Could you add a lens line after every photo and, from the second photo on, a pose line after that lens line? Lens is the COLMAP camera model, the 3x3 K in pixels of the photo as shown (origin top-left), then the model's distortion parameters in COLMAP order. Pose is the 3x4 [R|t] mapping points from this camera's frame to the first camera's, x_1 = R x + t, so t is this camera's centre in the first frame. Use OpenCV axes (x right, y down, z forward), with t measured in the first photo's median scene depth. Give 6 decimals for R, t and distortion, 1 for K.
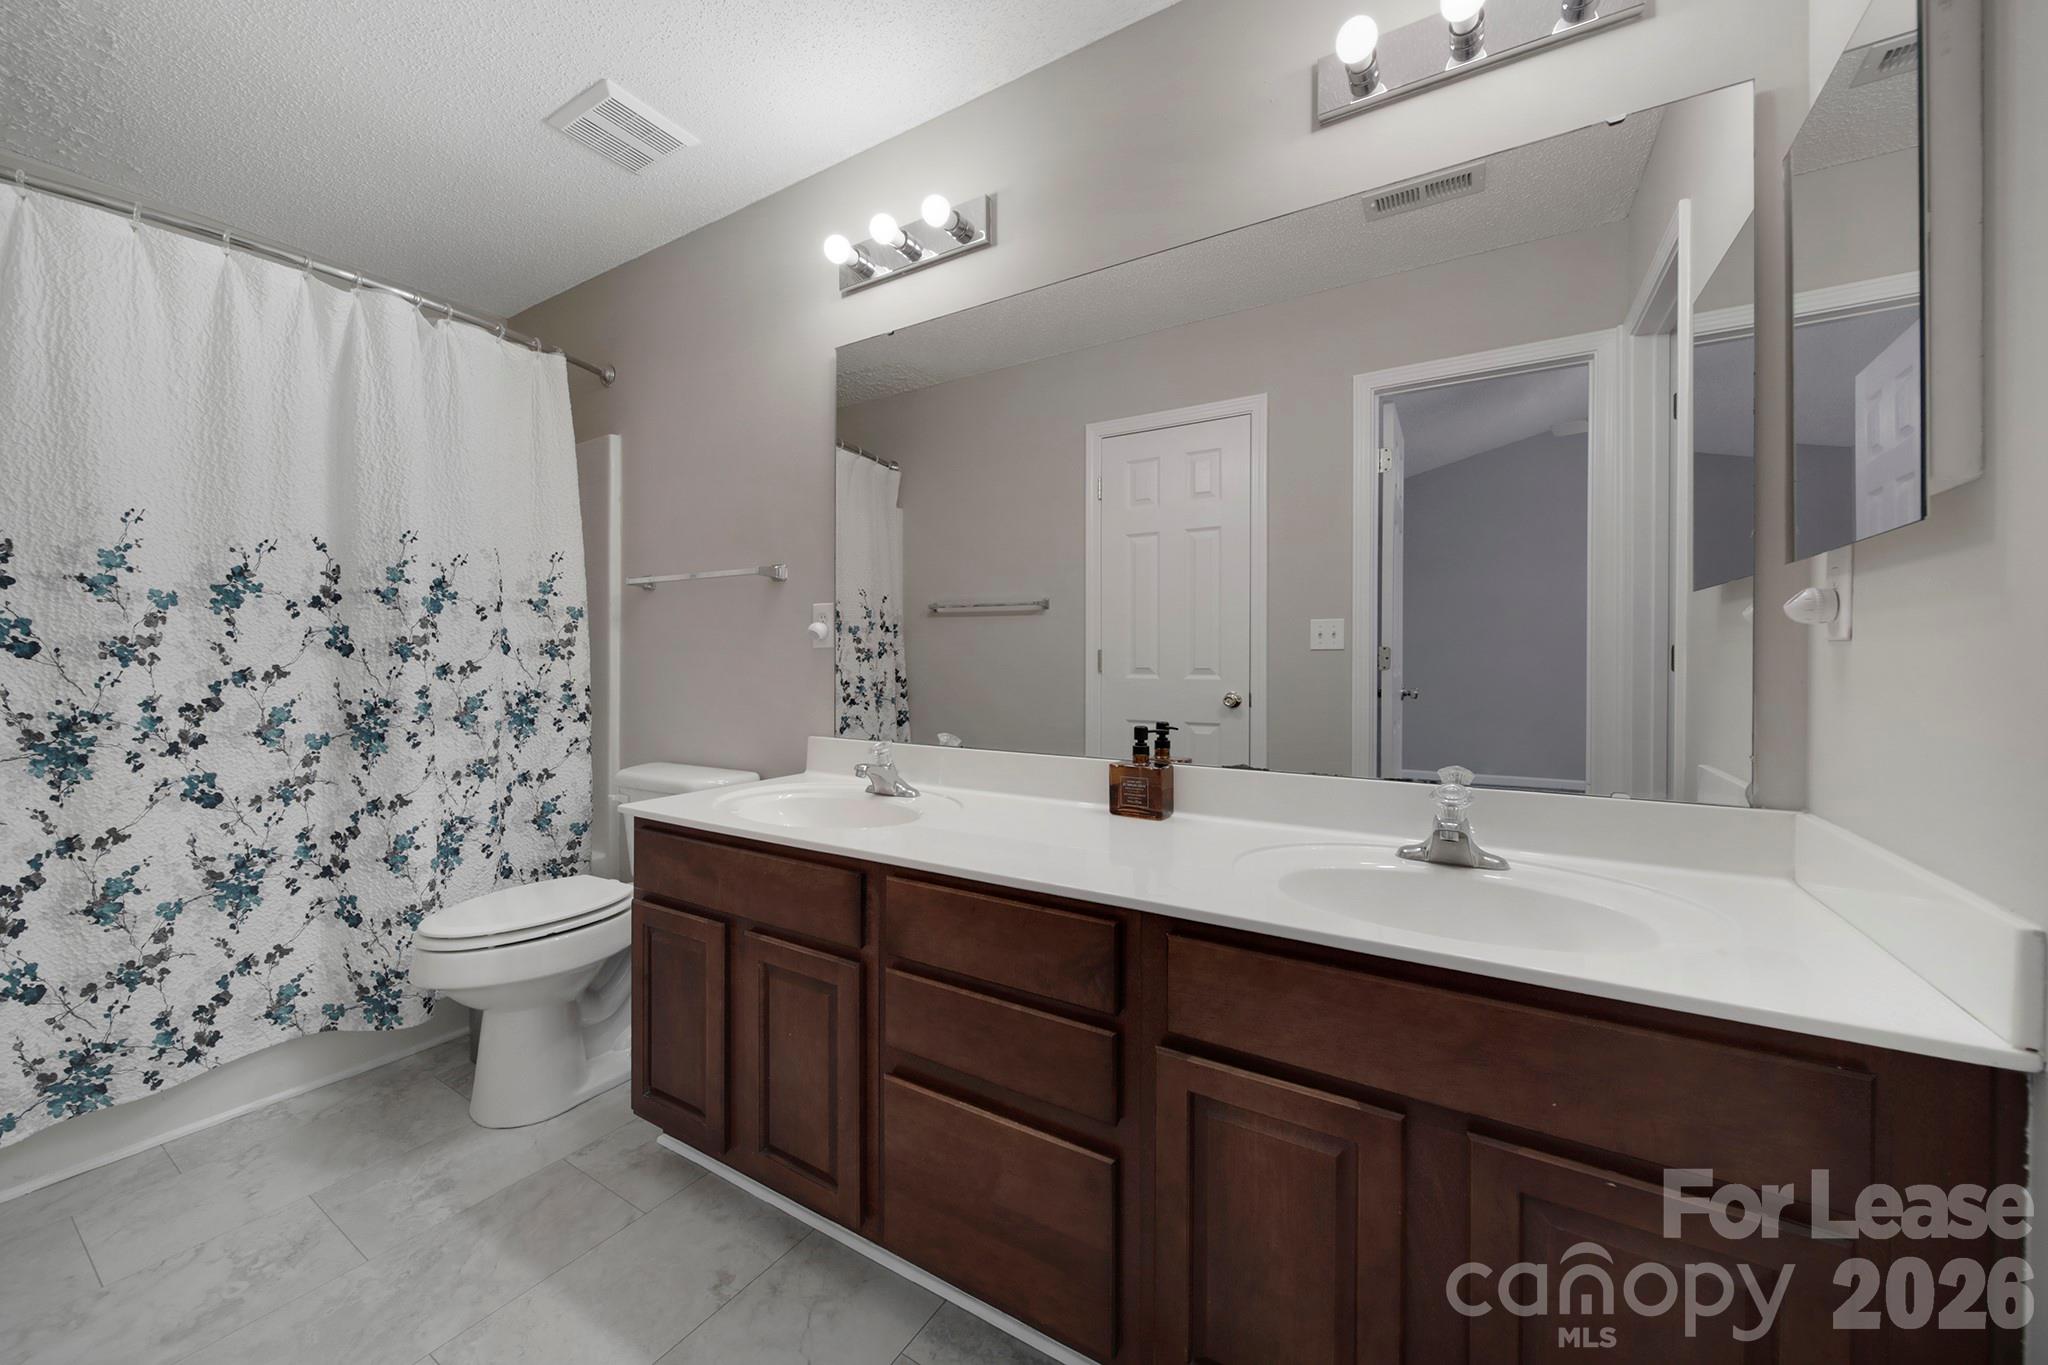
lens RADIAL K [[720.5, 0, 1016.4], [0, 720.5, 671.0], [0, 0, 1]] dist [0.002539, -0.000137]
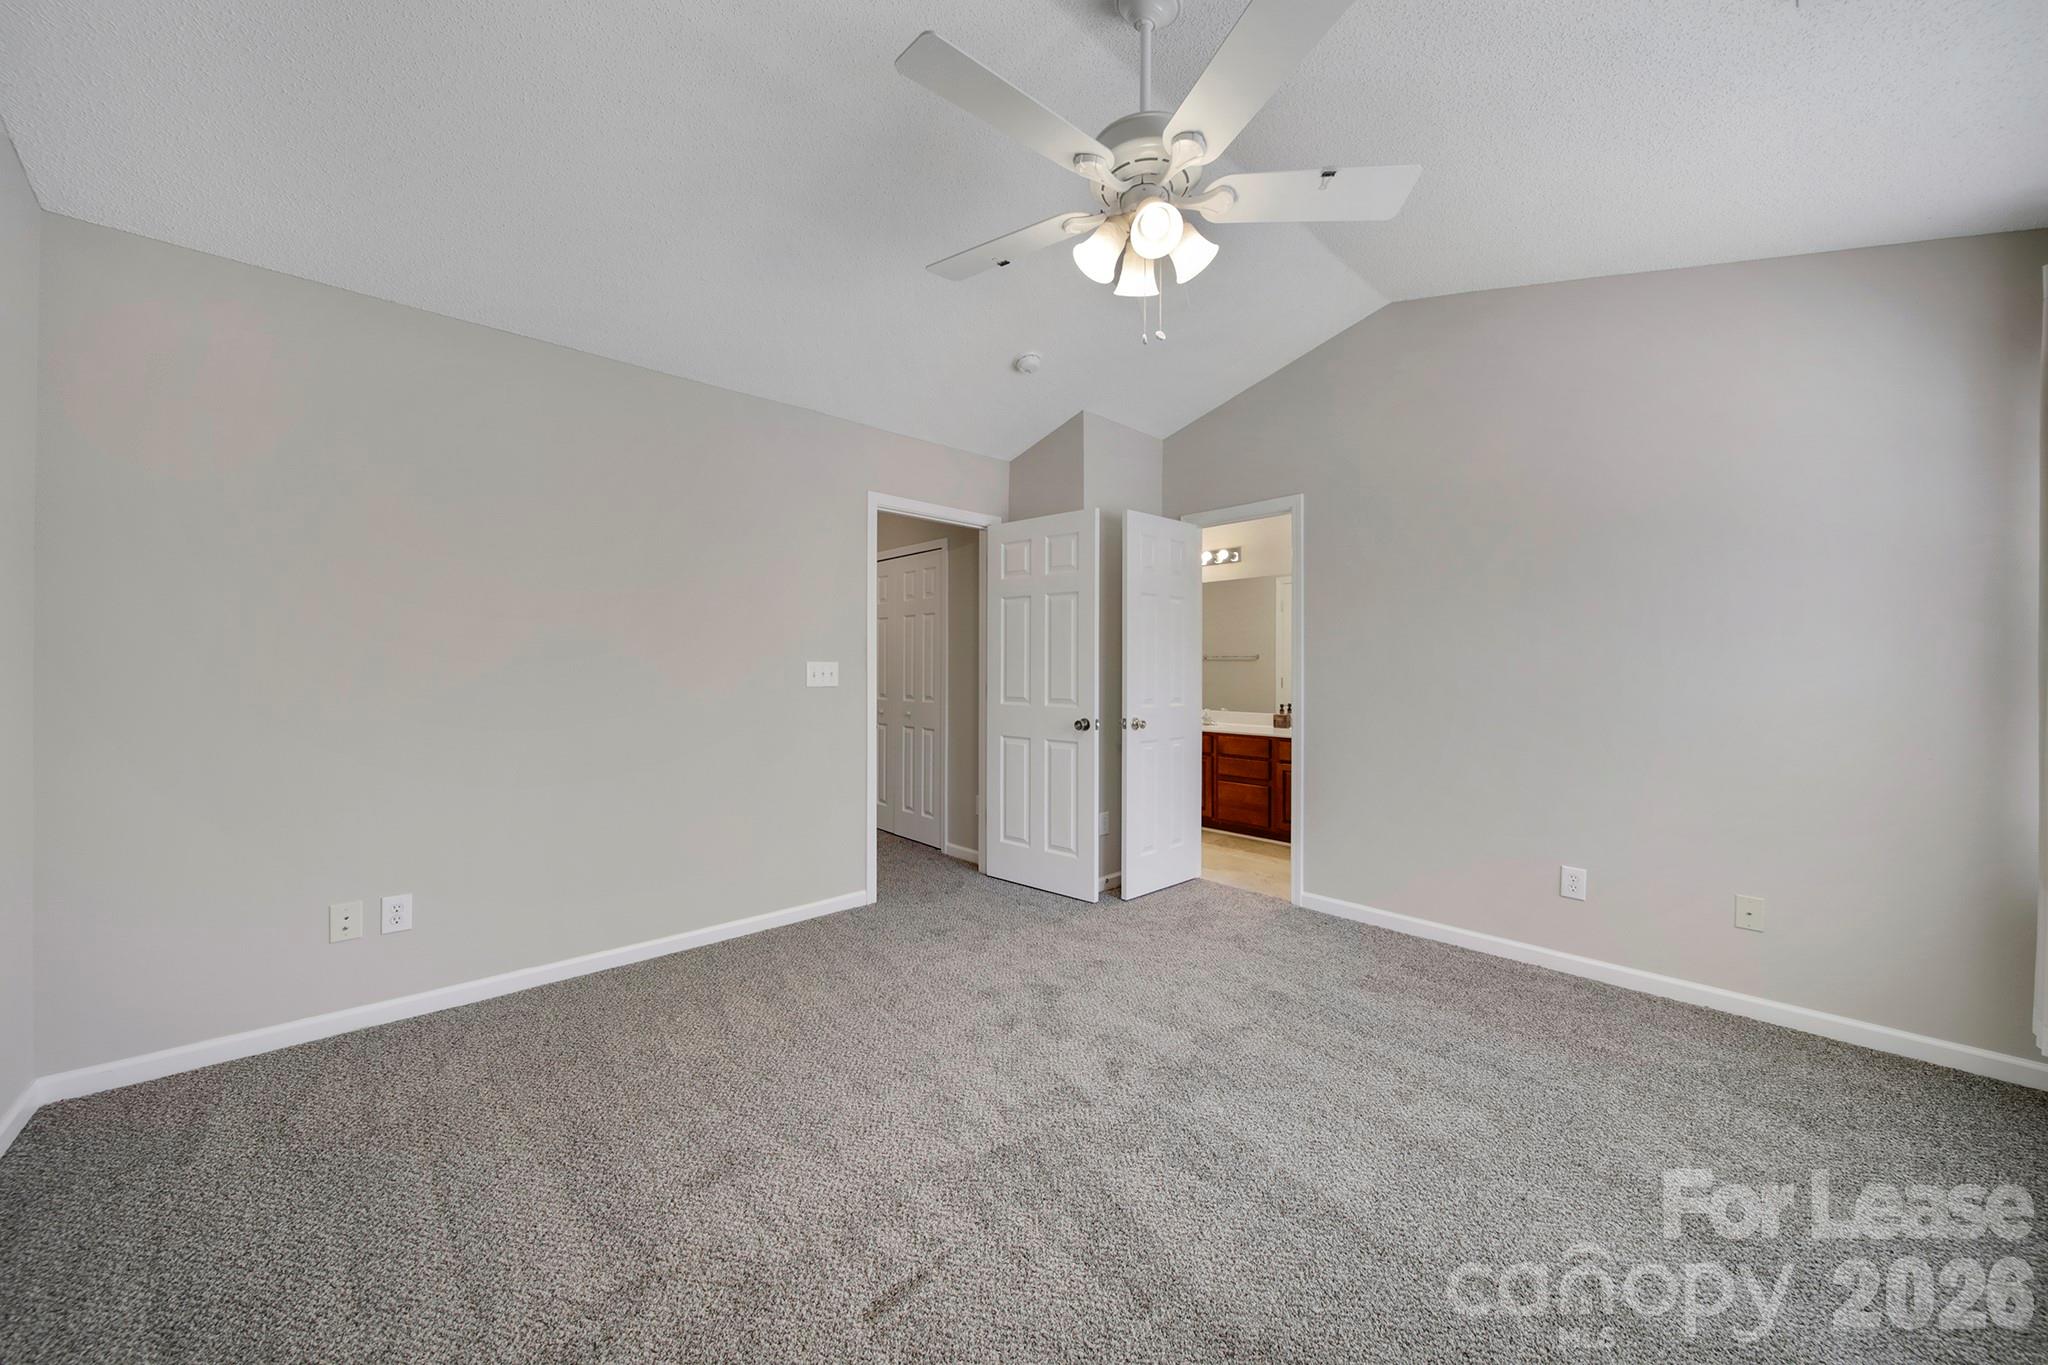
lens RADIAL K [[720.5, 0, 1016.4], [0, 720.5, 671.0], [0, 0, 1]] dist [0.002539, -0.000137]
pose [[0.957316, -0.001458, -0.289039, -0.070080], [0.001764, 0.999998, 0.000798, -0.105207], [0.289037, -0.001274, 0.957317, -3.017549]]
